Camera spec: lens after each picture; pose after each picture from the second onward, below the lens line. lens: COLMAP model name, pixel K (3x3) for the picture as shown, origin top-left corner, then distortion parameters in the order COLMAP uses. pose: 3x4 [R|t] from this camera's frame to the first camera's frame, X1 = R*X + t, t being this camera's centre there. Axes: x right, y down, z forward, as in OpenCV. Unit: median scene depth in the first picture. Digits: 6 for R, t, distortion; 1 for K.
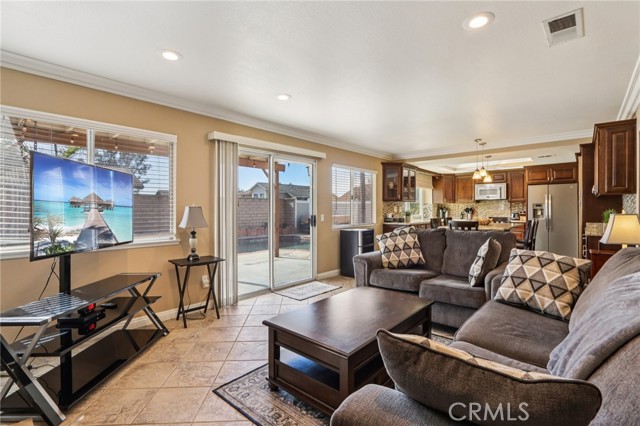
lens RADIAL K [[299.8, 0, 320.0], [0, 299.8, 213.0], [0, 0, 1]] dist [-0.004034, -0.000728]
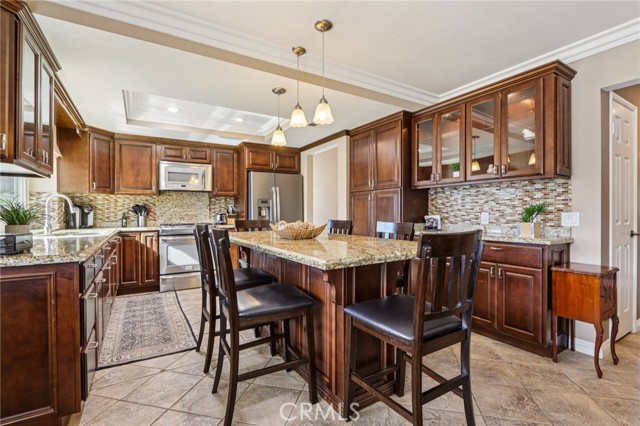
lens RADIAL K [[295.3, 0, 320.0], [0, 295.3, 213.0], [0, 0, 1]] dist [-0.001633, -0.000115]
pose [[0.292216, -0.002769, 0.956348, 0.116029], [0.012926, 0.999916, -0.001054, 0.002657], [-0.956265, 0.012670, 0.292227, 0.681417]]
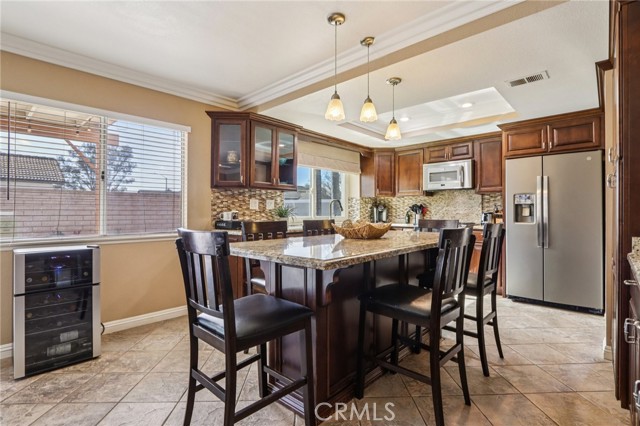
lens RADIAL K [[313.8, 0, 319.0], [0, 313.8, 211.3], [0, 0, 1]] dist [-0.002764, -0.000090]
pose [[0.999761, 0.003474, -0.021569, 0.389547], [-0.003745, 0.999915, -0.012521, 0.006631], [0.021524, 0.012599, 0.999689, 0.455200]]
